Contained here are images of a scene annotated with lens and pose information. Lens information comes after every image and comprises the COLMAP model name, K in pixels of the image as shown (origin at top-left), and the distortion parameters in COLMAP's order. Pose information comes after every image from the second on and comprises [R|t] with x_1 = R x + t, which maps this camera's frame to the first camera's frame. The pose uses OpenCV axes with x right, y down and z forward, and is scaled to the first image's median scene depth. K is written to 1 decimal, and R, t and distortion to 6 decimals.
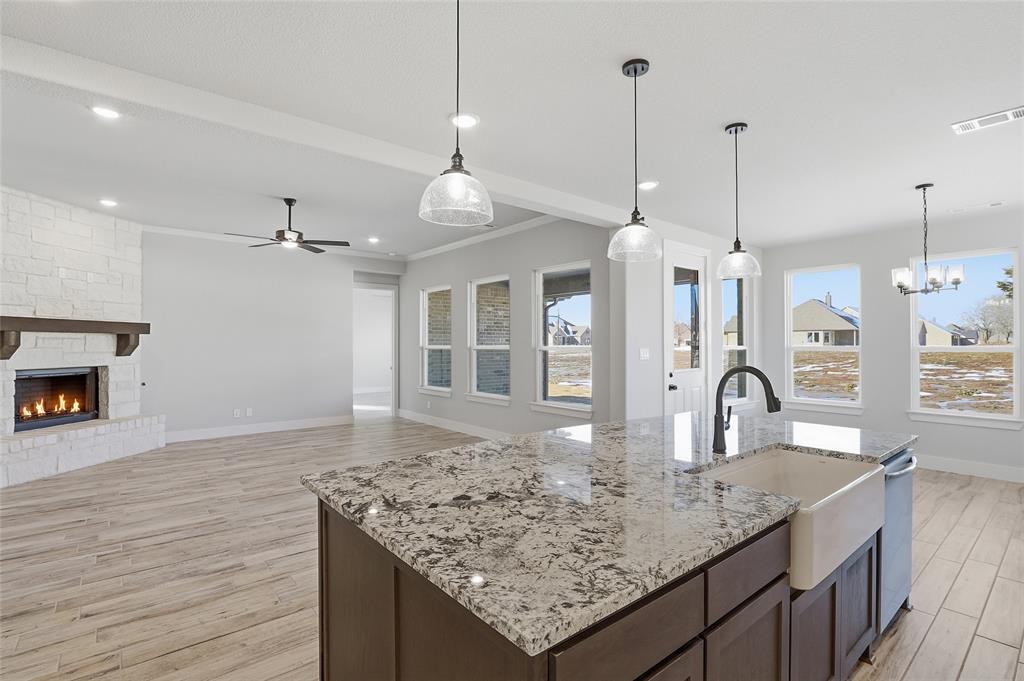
lens RADIAL K [[489.8, 0, 509.7], [0, 489.8, 338.7], [0, 0, 1]] dist [-0.014477, 0.000930]
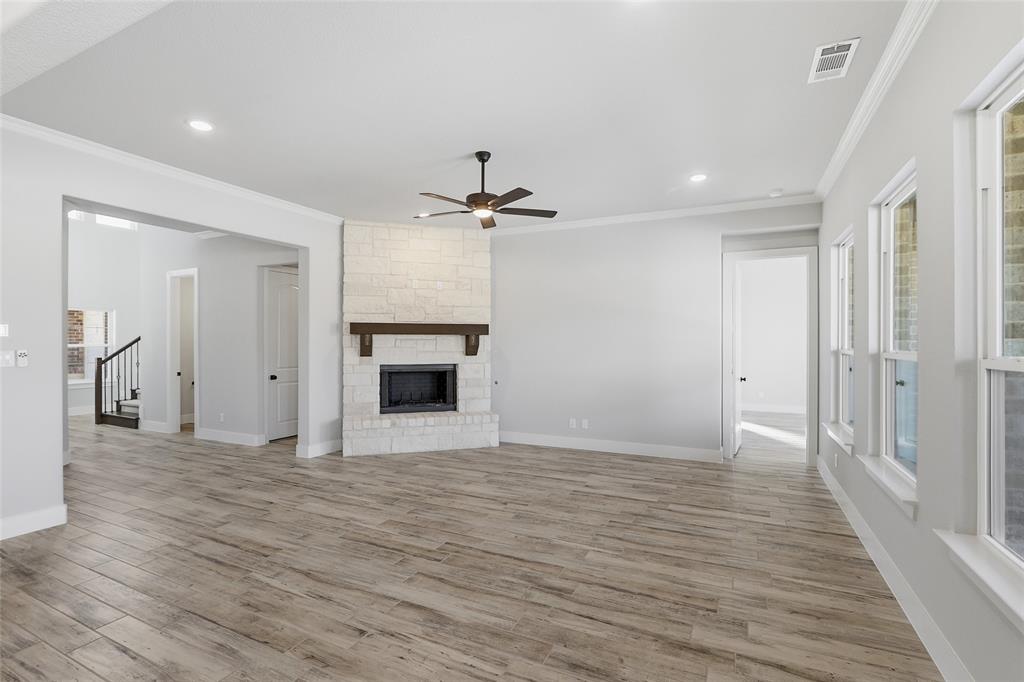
lens RADIAL K [[477.6, 0, 509.6], [0, 477.6, 341.7], [0, 0, 1]] dist [-0.024753, 0.007672]
pose [[0.417964, -0.001416, -0.908462, 0.222590], [0.007965, 0.999966, 0.002106, 0.003829], [0.908429, -0.008117, 0.417961, 0.688236]]
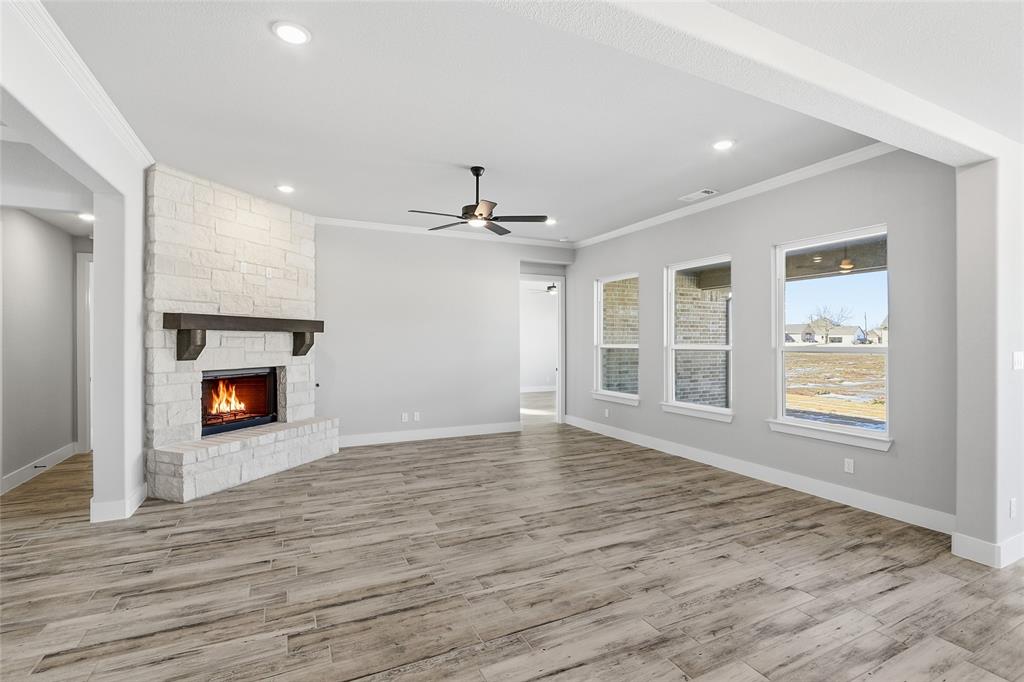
lens RADIAL K [[477.6, 0, 509.6], [0, 477.6, 341.7], [0, 0, 1]] dist [-0.024753, 0.007672]
pose [[0.972315, 0.000207, -0.233672, -0.198660], [0.002633, 0.999926, 0.011843, -0.001494], [0.233658, -0.012130, 0.972243, 0.214904]]
